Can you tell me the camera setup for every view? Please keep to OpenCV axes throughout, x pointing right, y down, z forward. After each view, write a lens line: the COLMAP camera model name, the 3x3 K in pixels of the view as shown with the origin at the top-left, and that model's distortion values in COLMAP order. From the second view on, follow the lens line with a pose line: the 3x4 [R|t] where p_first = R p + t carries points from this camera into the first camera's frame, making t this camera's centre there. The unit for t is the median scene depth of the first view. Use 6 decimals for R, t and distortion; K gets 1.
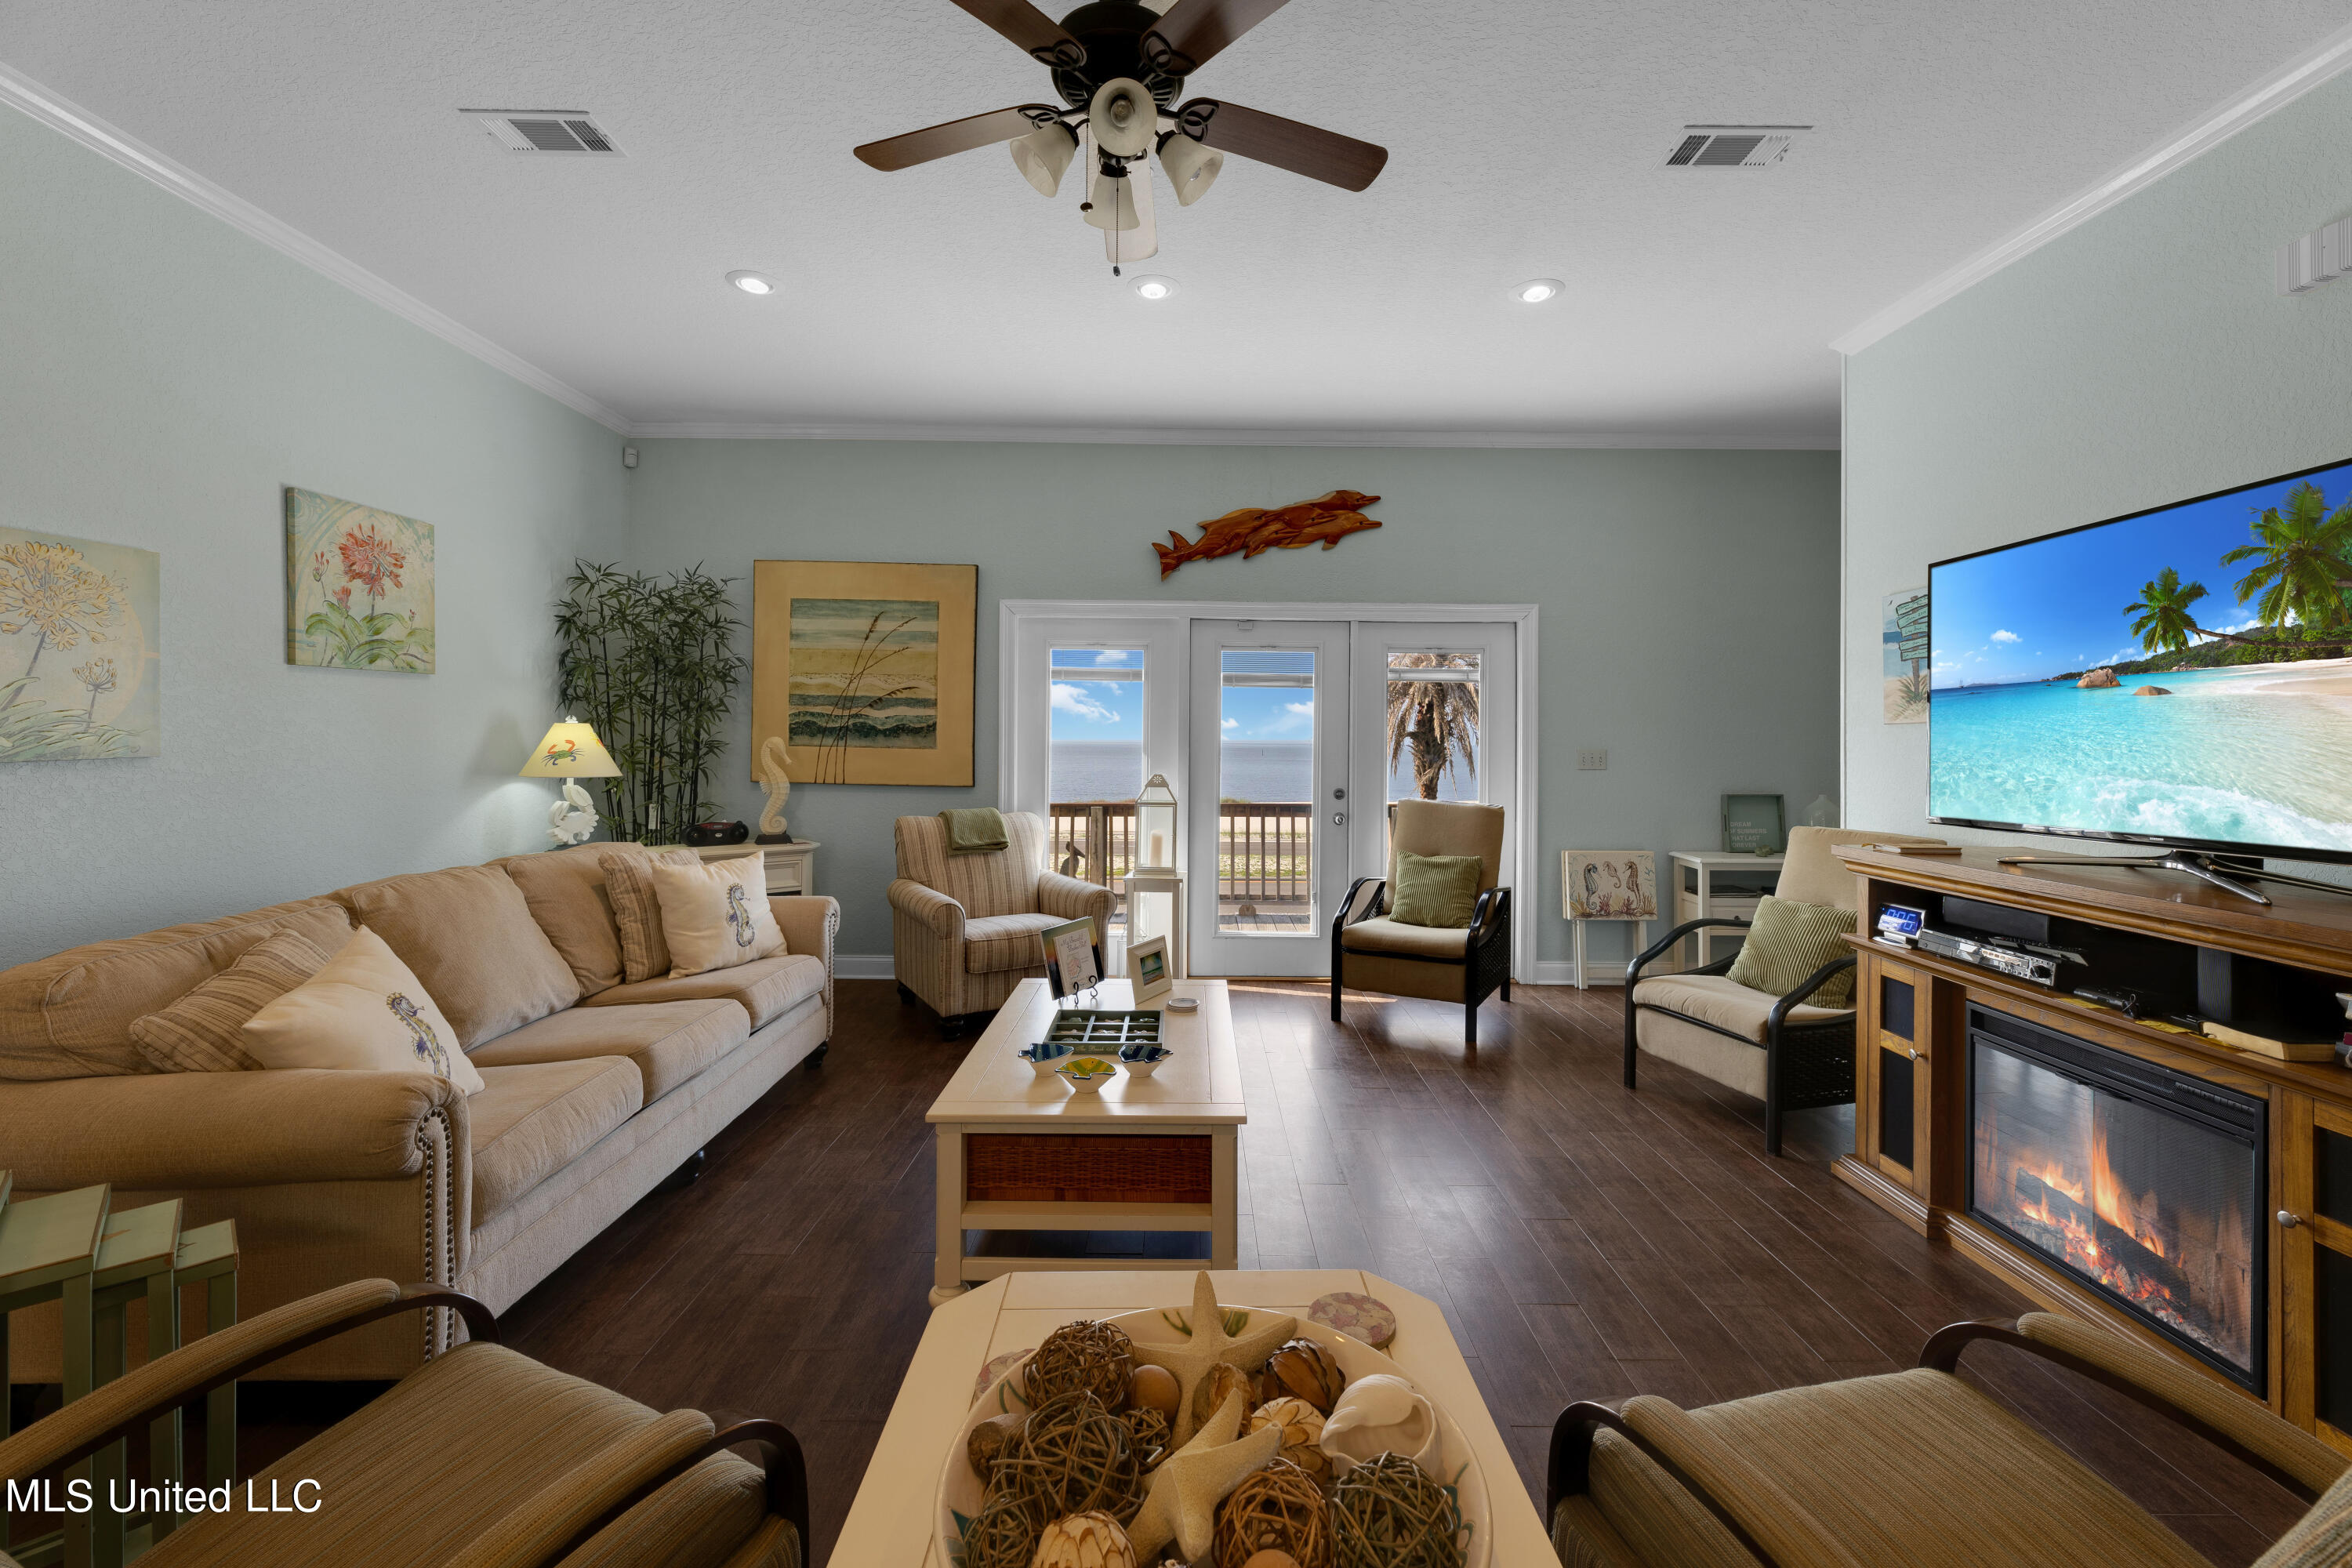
lens RADIAL K [[949.9, 0, 1191.5], [0, 949.9, 728.2], [0, 0, 1]] dist [-0.000676, -0.000292]
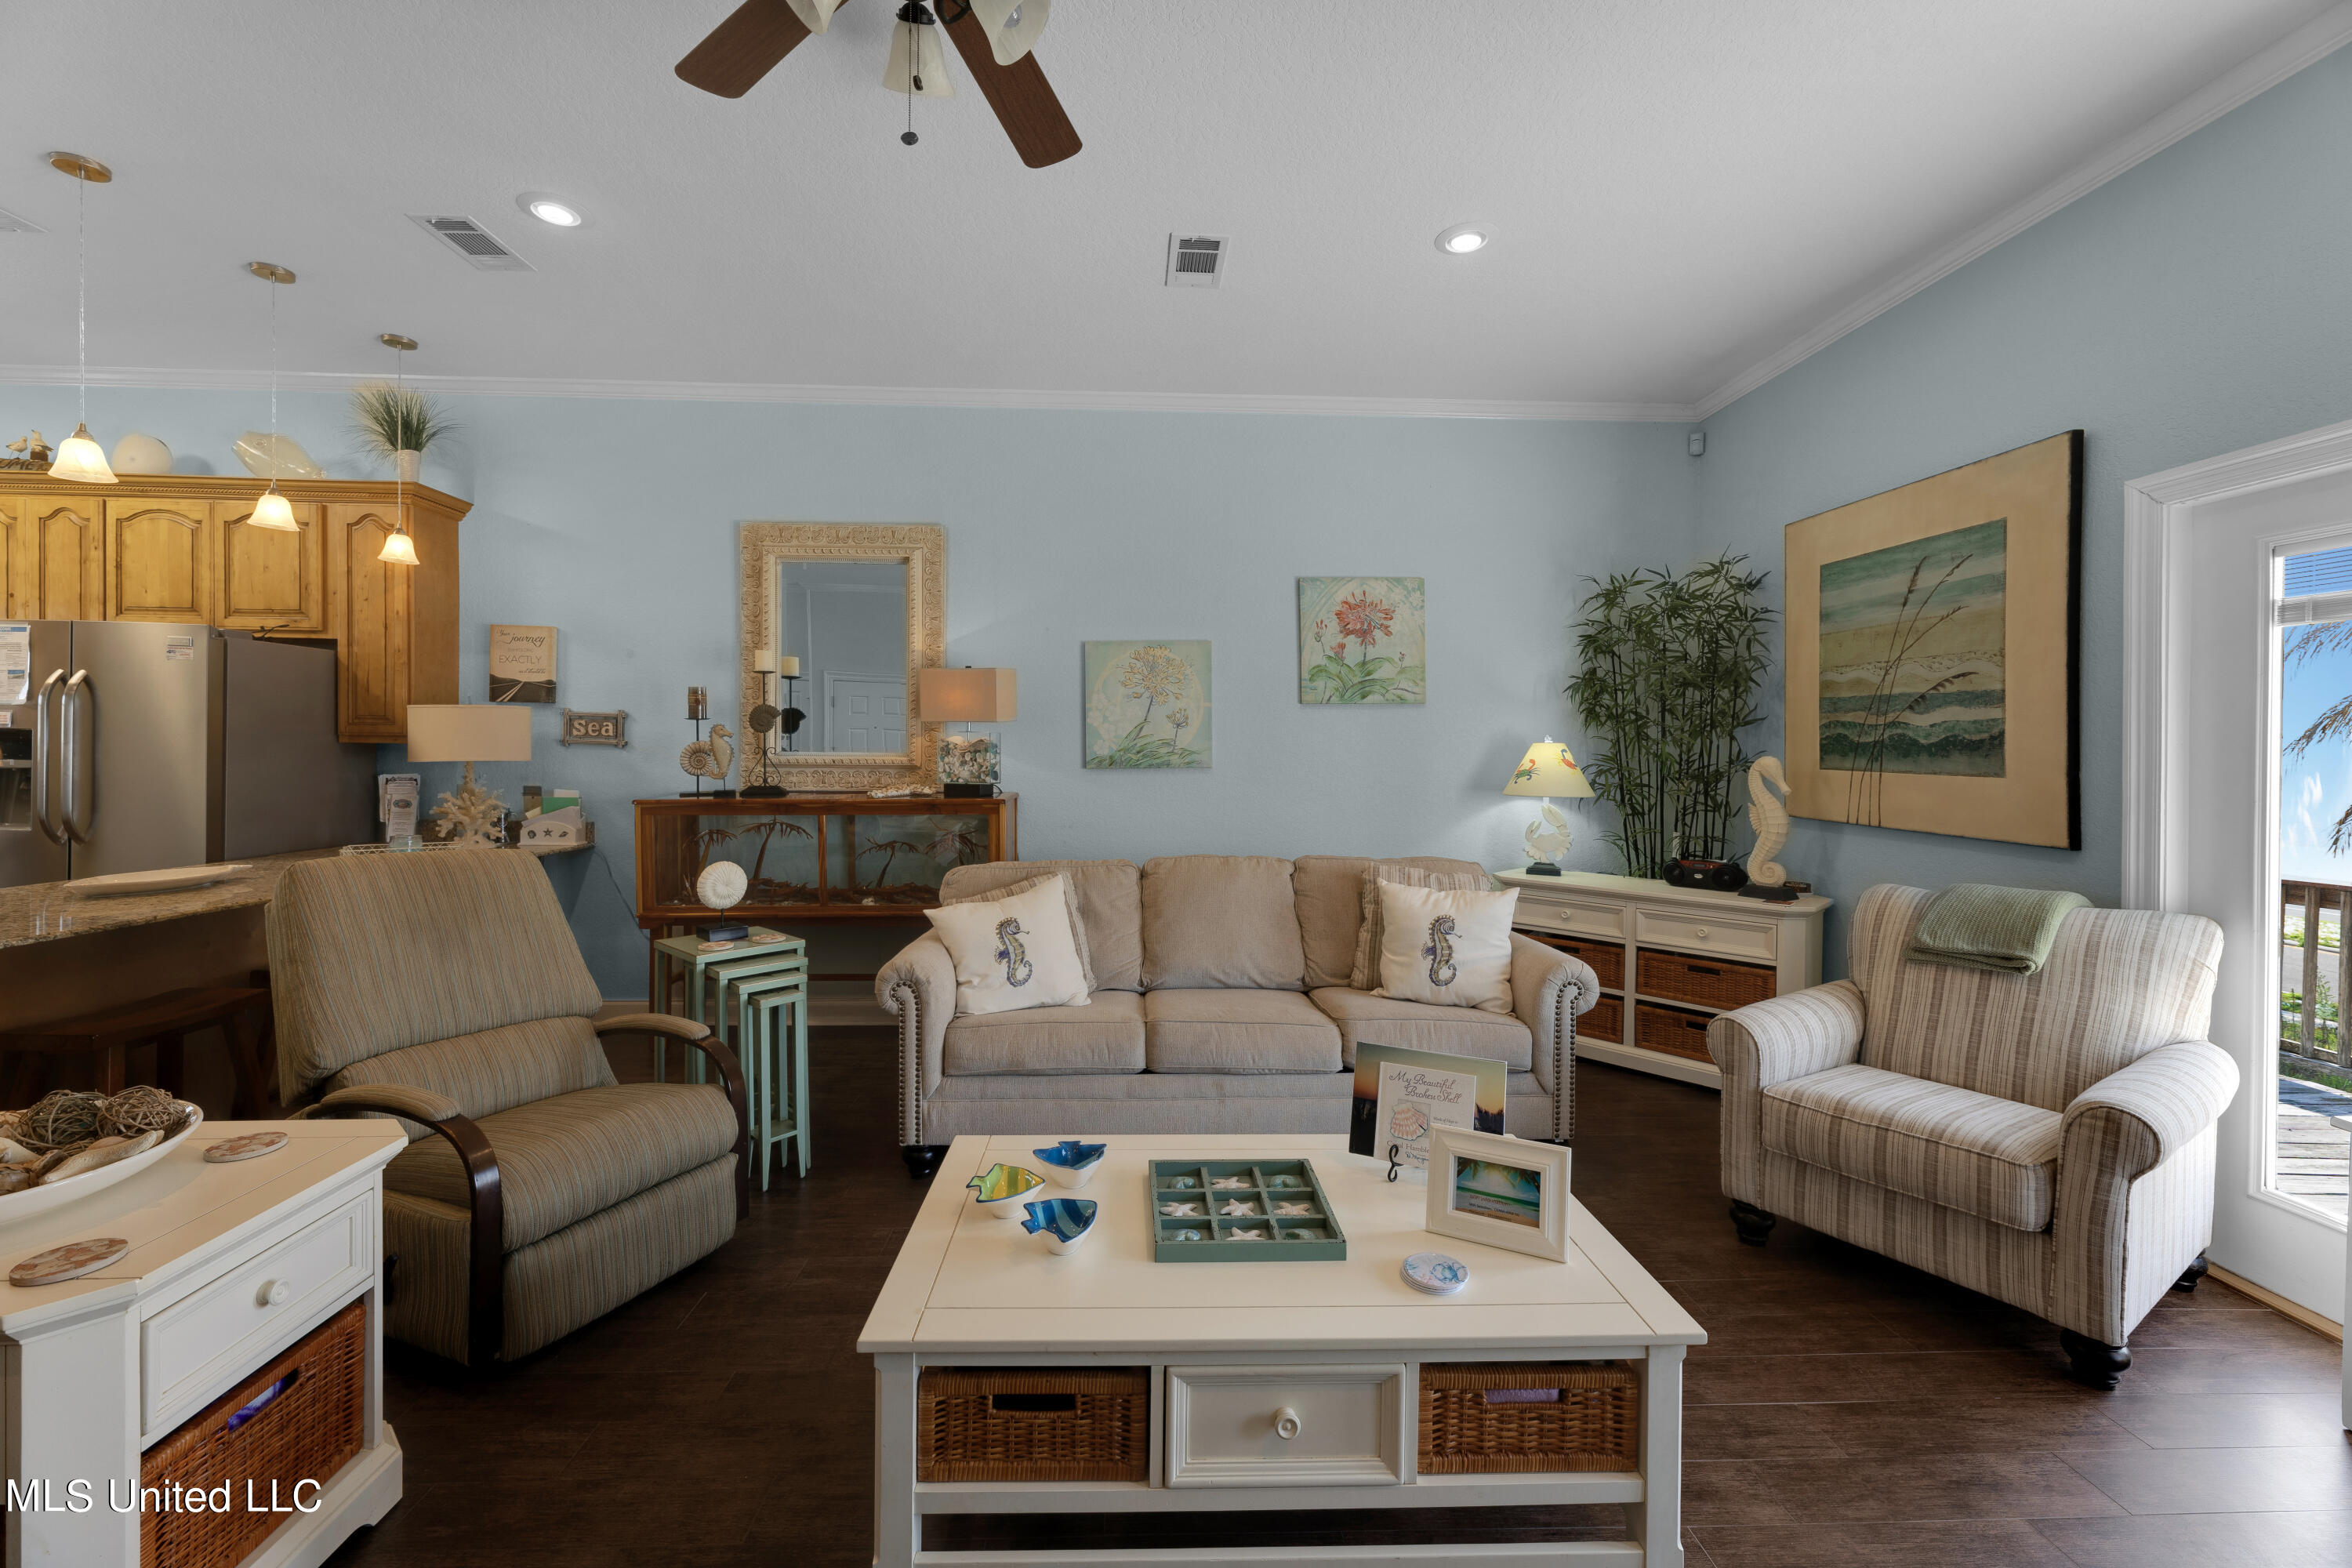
lens RADIAL K [[950.7, 0, 1181.8], [0, 950.7, 763.2], [0, 0, 1]] dist [0.001164, -0.000058]
pose [[0.032388, 0.003569, -0.999469, 0.299977], [0.003719, 0.999986, 0.003691, 0.009859], [0.999468, -0.003837, 0.032375, 0.512789]]
